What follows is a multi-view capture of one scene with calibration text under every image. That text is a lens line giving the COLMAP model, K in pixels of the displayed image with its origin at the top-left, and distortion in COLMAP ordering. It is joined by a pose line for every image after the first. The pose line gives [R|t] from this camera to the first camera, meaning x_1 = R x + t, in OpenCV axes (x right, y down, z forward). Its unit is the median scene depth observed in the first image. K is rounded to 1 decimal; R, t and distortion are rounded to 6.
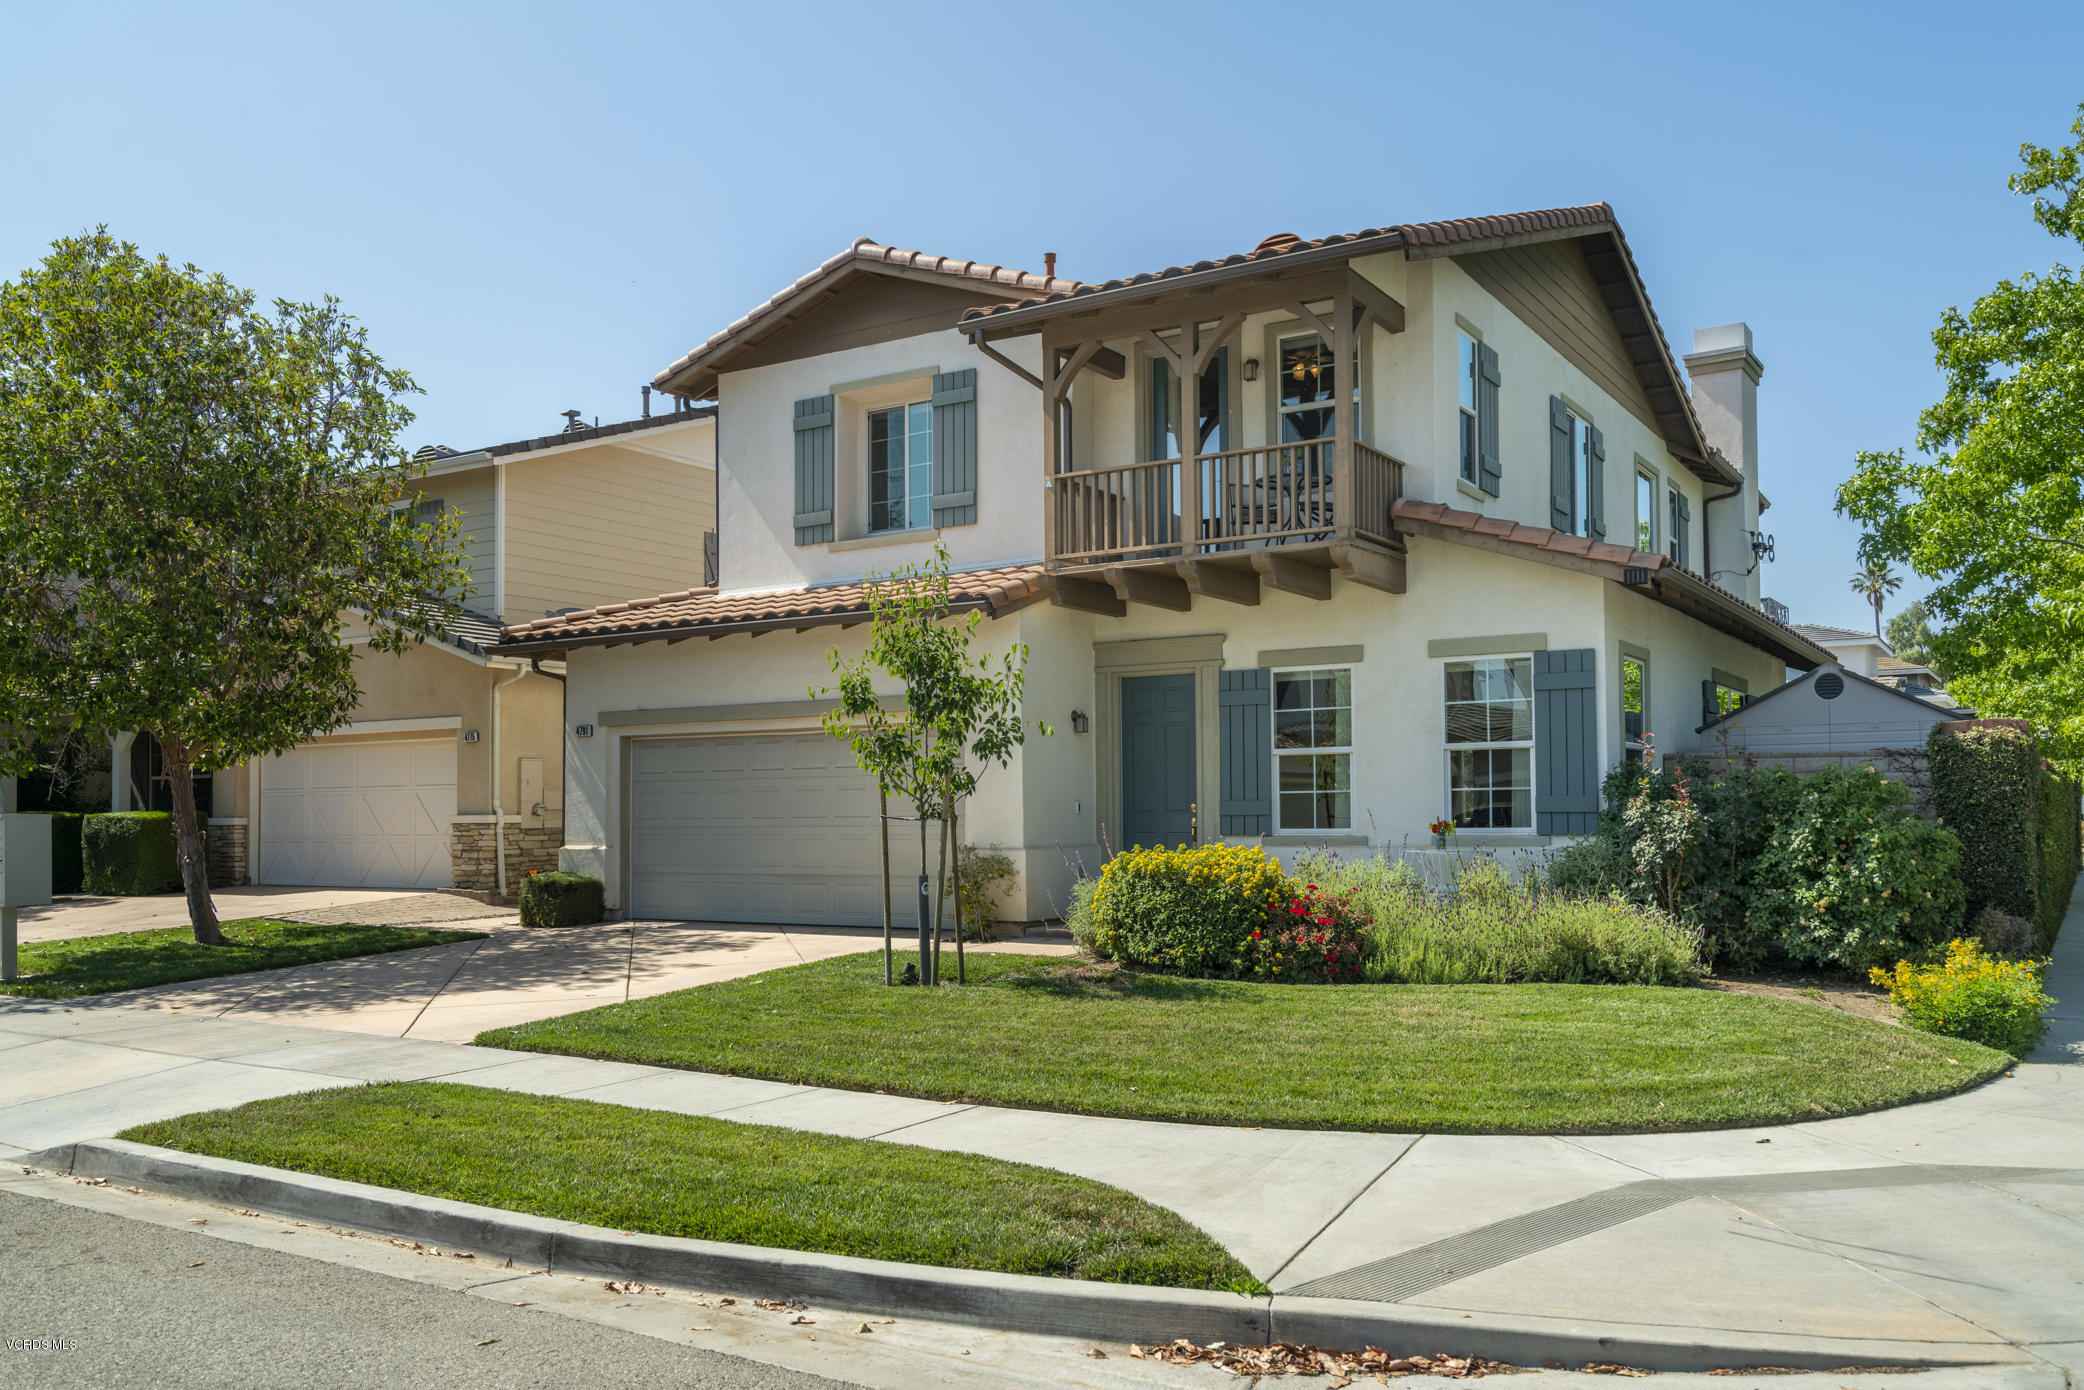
lens RADIAL K [[1651.7, 0, 1041.9], [0, 1651.7, 738.2], [0, 0, 1]] dist [-0.003482, 0.000413]
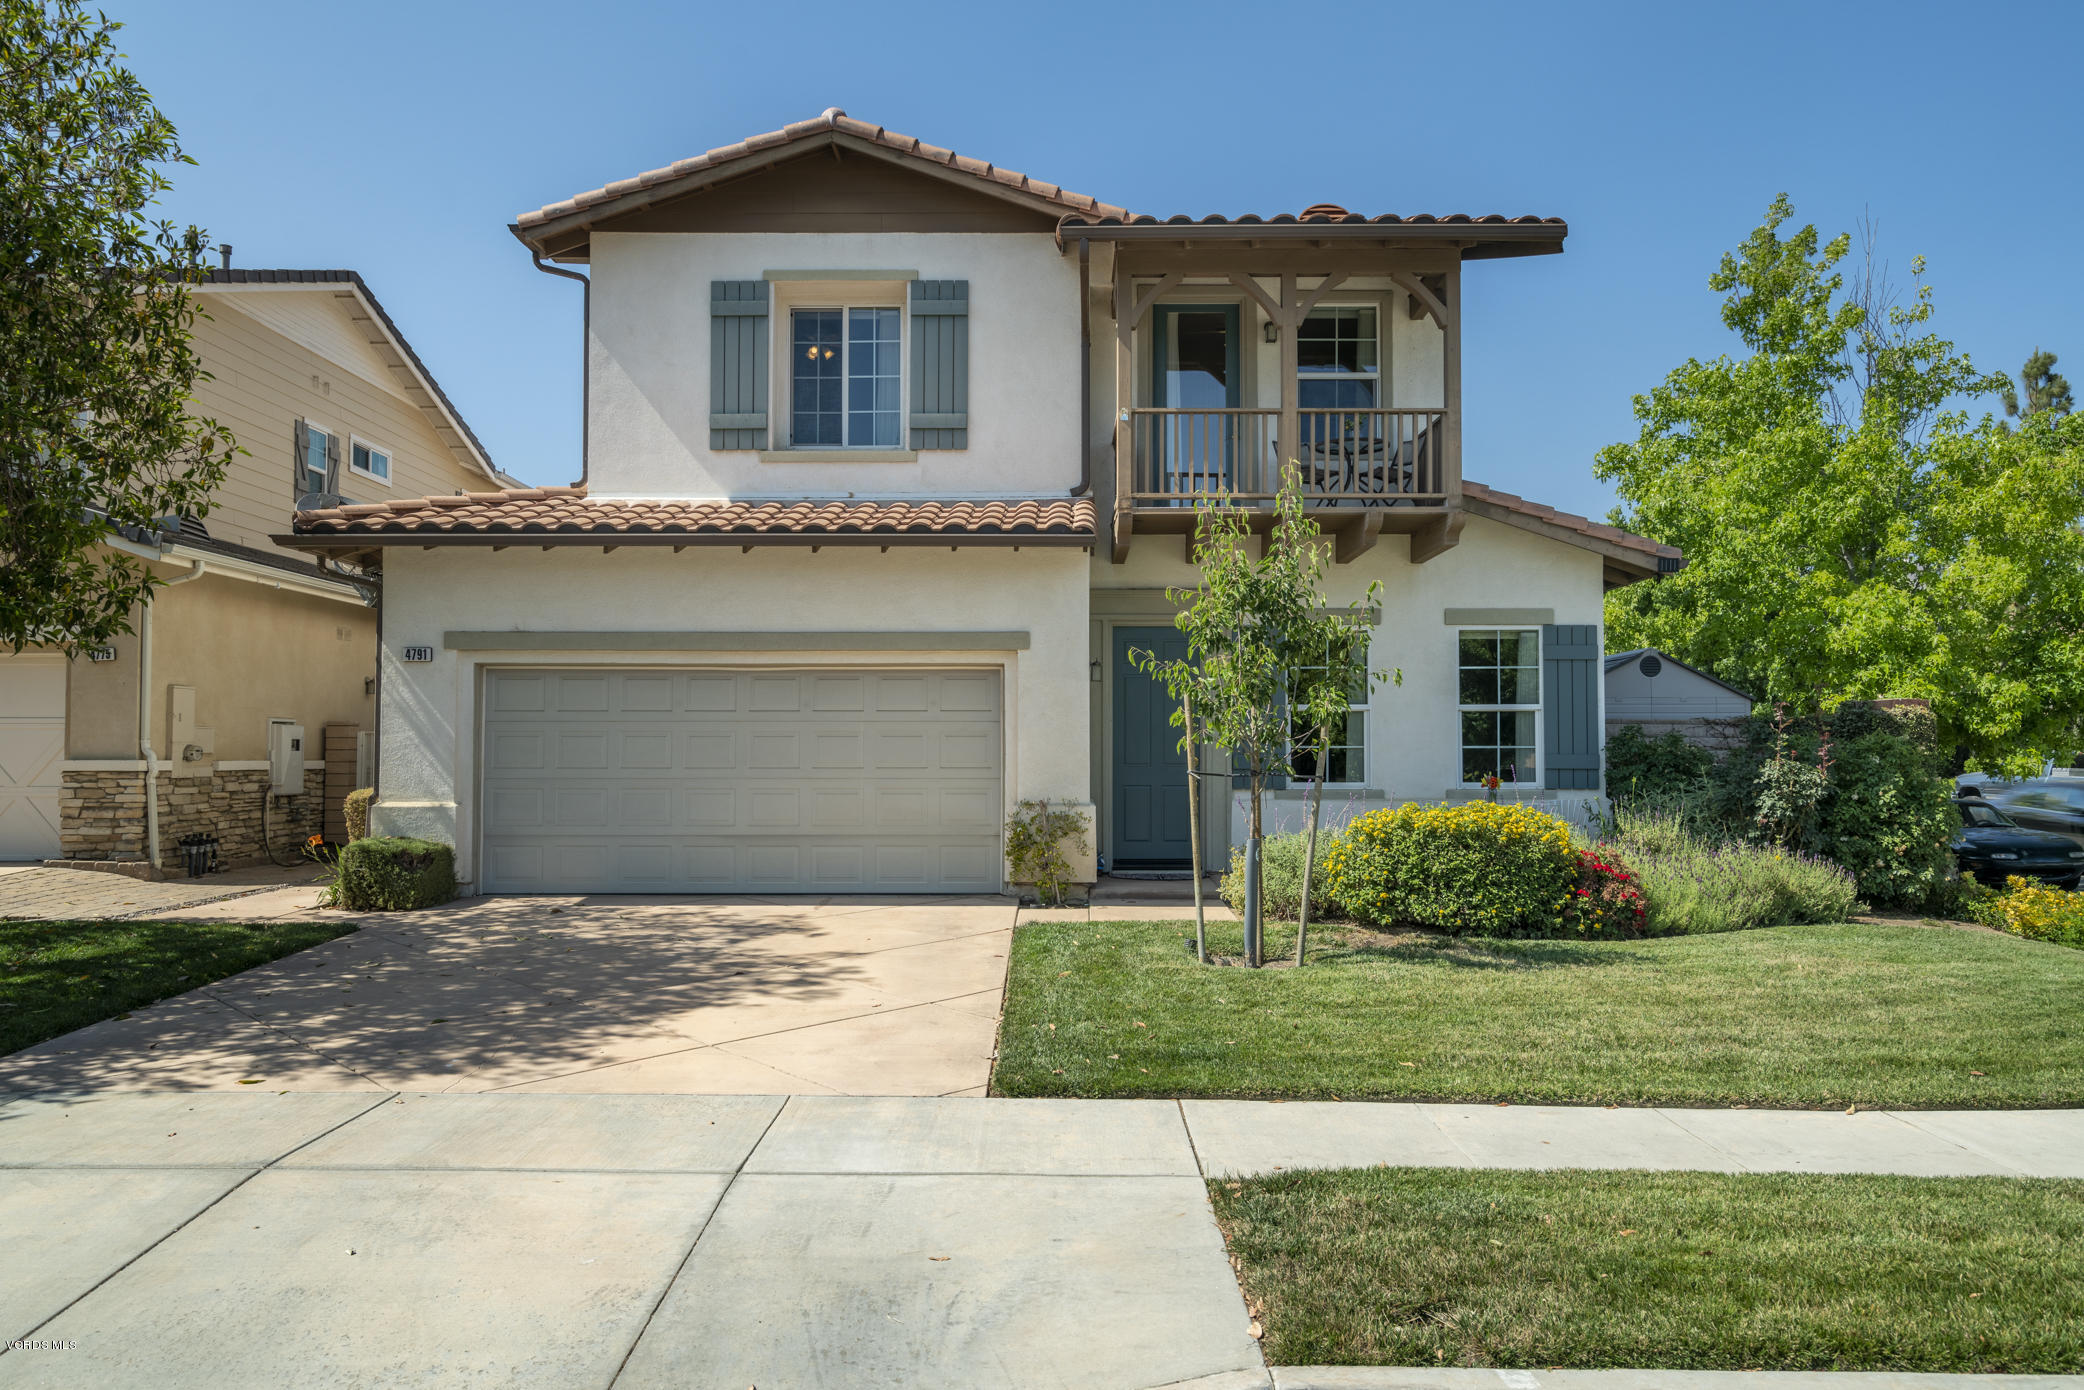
lens RADIAL K [[1427.0, 0, 1042.0], [0, 1427.0, 695.0], [0, 0, 1]] dist [0.007782, 0.000565]
pose [[0.848805, 0.031568, 0.527763, -0.425830], [-0.032575, 0.999442, -0.007390, 0.011251], [-0.527701, -0.010919, 0.849360, 0.306335]]
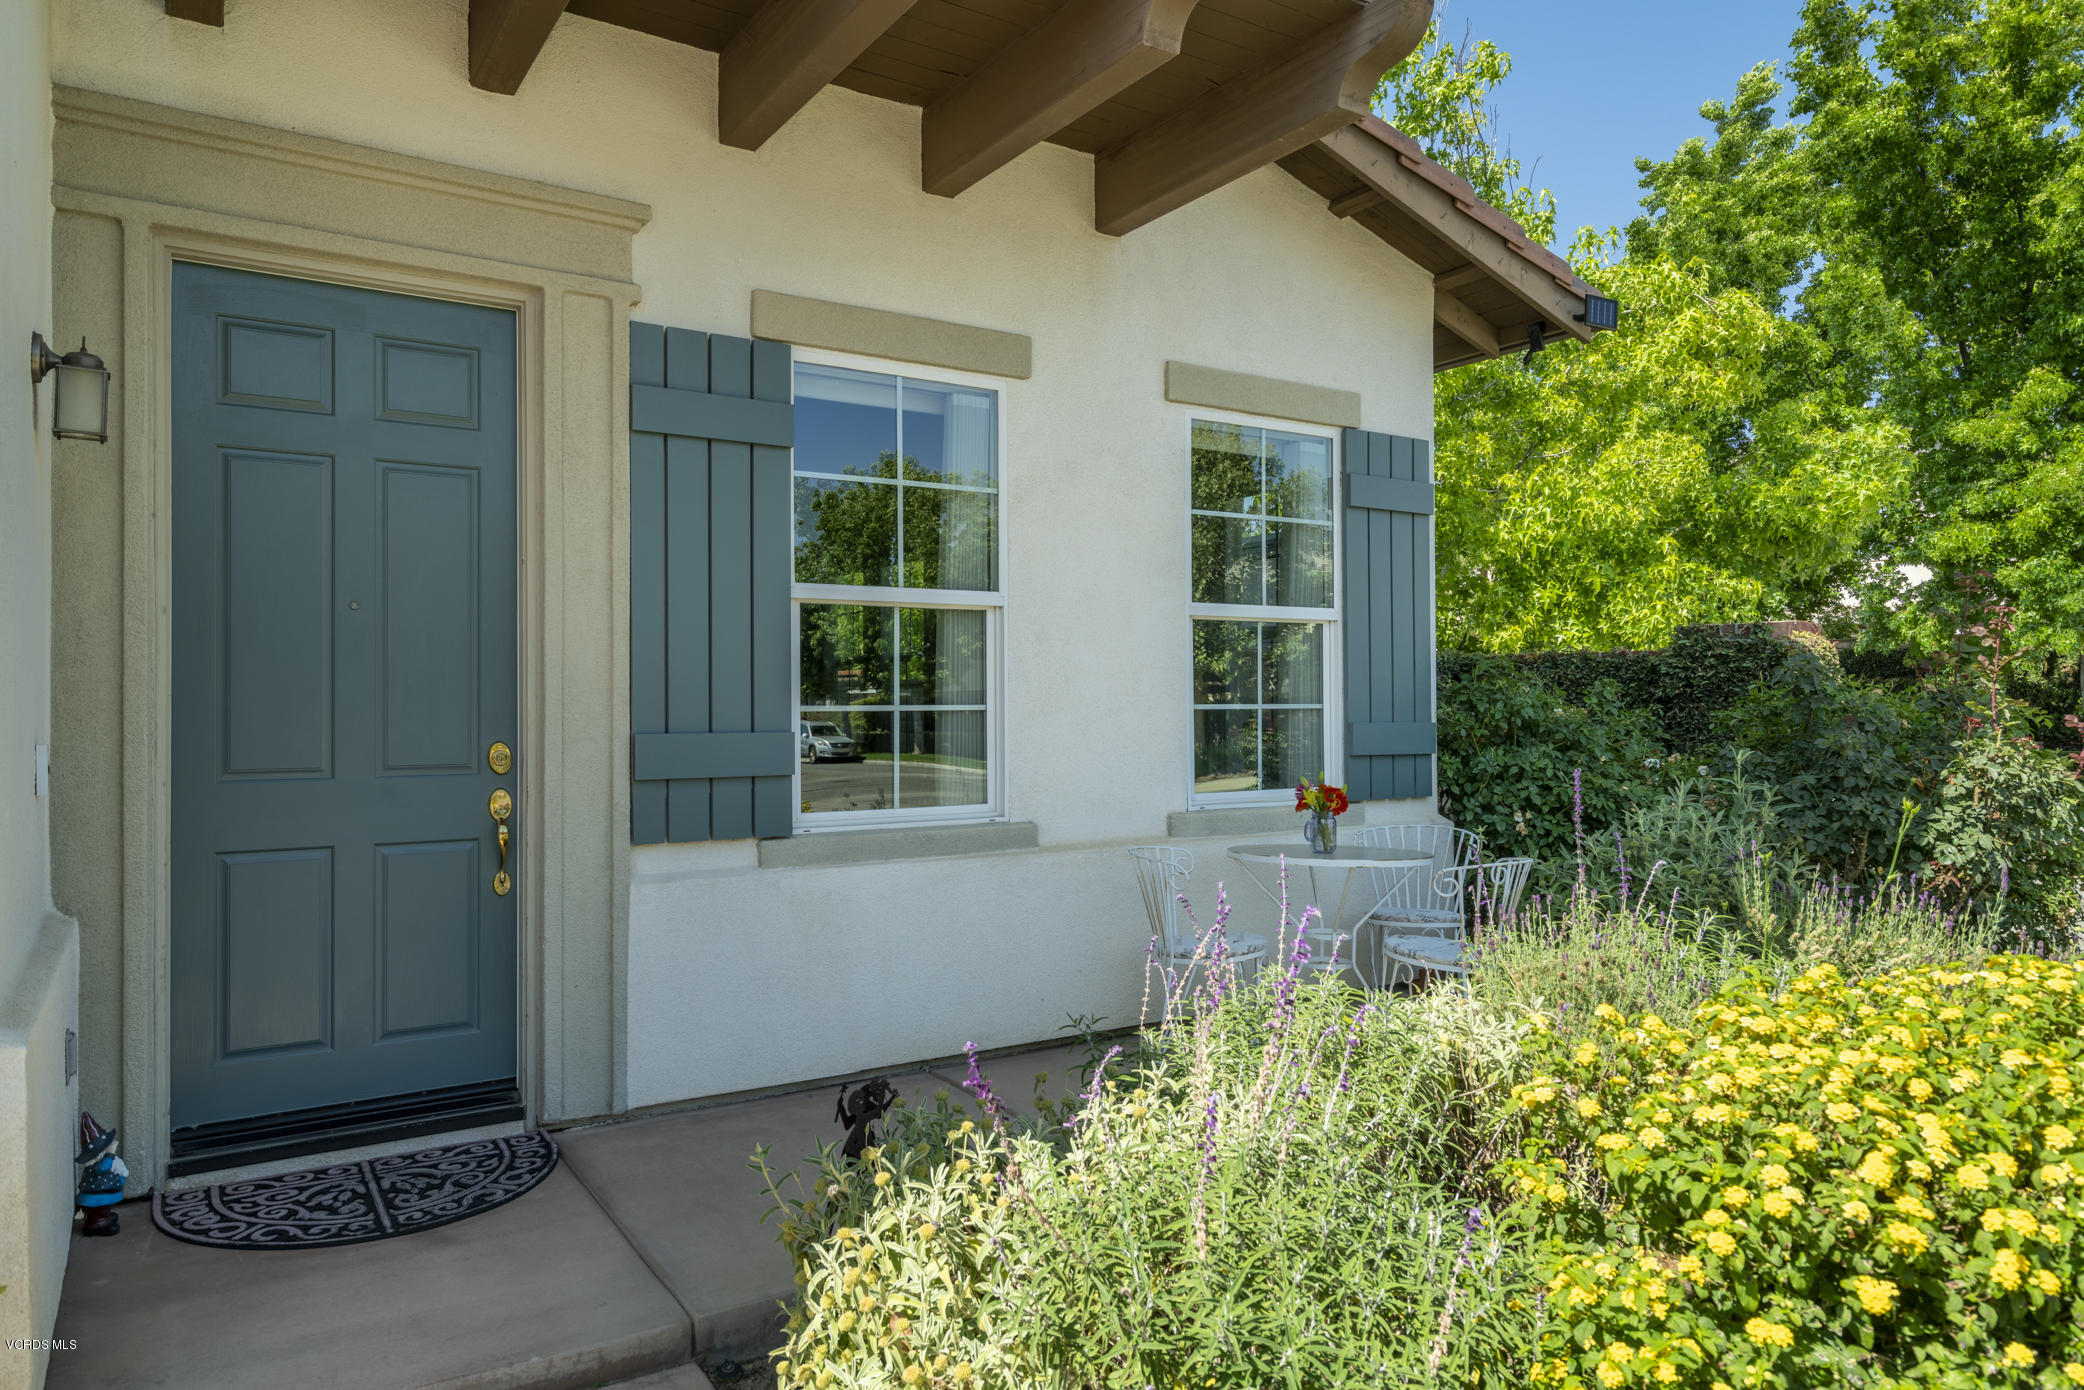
lens RADIAL K [[1357.5, 0, 1042.0], [0, 1357.5, 695.0], [0, 0, 1]] dist [0.029865, 0.000215]
pose [[0.422920, 0.016940, 0.906009, -0.088302], [-0.041232, 0.999149, 0.000566, 0.025801], [-0.905228, -0.037596, 0.423259, 0.776407]]
